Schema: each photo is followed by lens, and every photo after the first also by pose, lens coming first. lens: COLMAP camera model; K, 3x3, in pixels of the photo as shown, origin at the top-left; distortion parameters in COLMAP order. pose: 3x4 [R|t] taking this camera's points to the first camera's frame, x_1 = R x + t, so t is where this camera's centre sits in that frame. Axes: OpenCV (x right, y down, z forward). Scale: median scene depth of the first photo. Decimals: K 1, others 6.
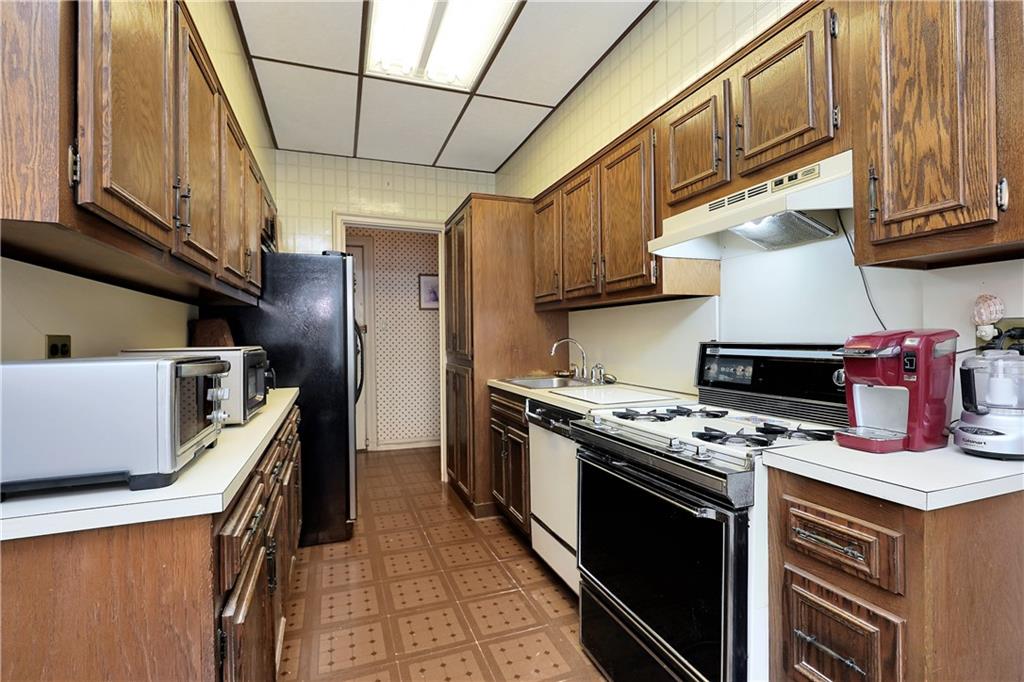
lens RADIAL K [[468.2, 0, 513.6], [0, 468.2, 339.9], [0, 0, 1]] dist [-0.022288, 0.010445]
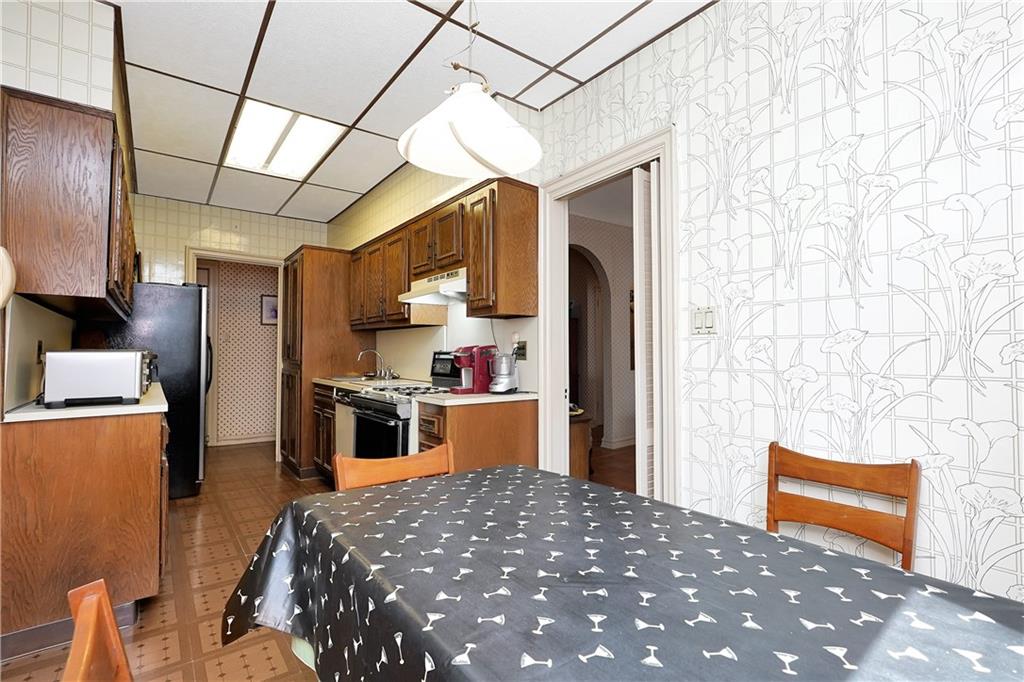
lens RADIAL K [[468.2, 0, 513.9], [0, 468.2, 337.6], [0, 0, 1]] dist [-0.022288, 0.010445]
pose [[0.956279, 0.020903, 0.291707, 0.122908], [-0.010154, 0.999214, -0.038314, 0.012340], [-0.292279, 0.033677, 0.955740, -0.562210]]
